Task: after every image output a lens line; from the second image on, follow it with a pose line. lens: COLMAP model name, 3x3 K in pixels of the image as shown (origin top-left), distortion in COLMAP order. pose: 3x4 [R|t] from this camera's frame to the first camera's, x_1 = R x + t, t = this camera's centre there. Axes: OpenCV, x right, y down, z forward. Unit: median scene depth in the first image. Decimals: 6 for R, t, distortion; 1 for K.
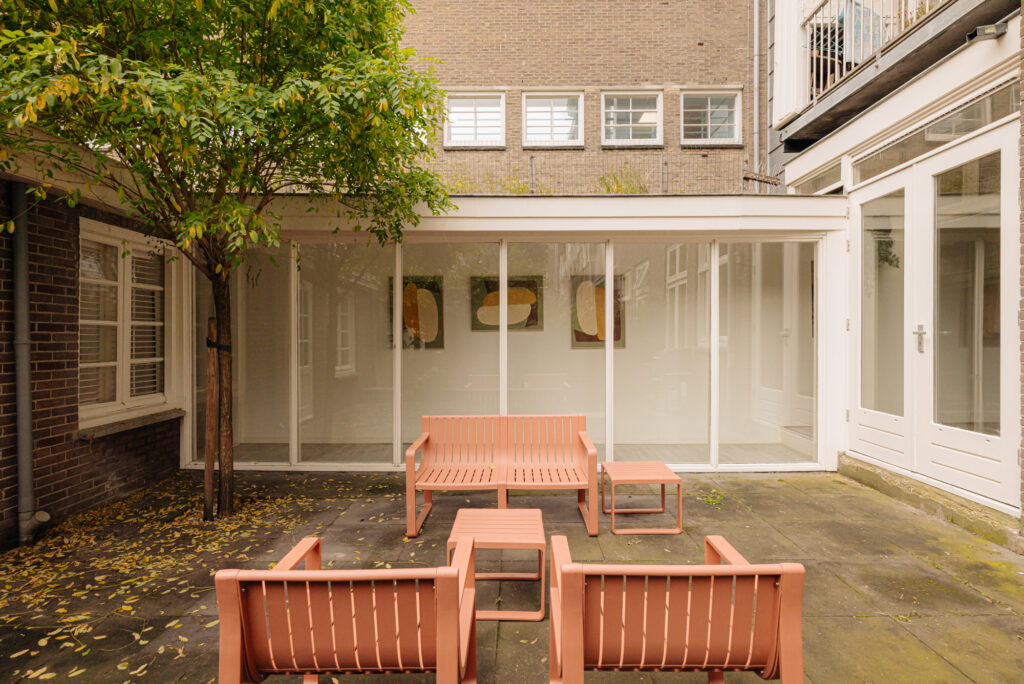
lens RADIAL K [[534.5, 0, 512.2], [0, 534.5, 337.6], [0, 0, 1]] dist [-0.001187, 0.000791]
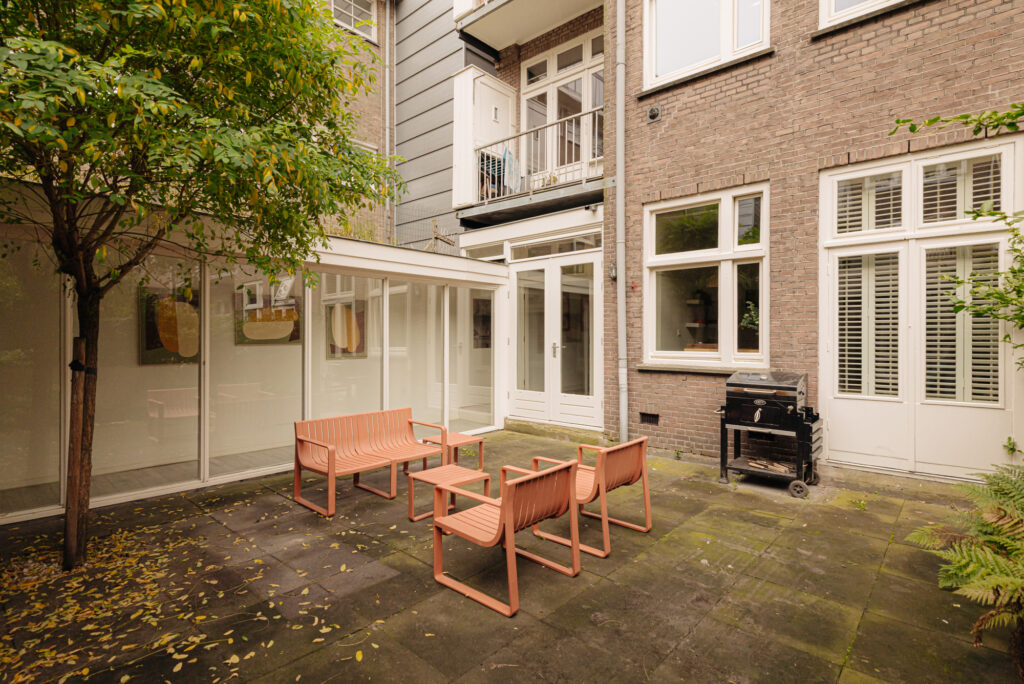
lens RADIAL K [[507.4, 0, 513.7], [0, 507.4, 342.3], [0, 0, 1]] dist [0.004065, -0.001247]
pose [[0.659156, -0.001699, 0.752004, -0.715949], [0.003316, 0.999994, -0.000647, -0.025696], [-0.751999, 0.002920, 0.659158, -0.090725]]
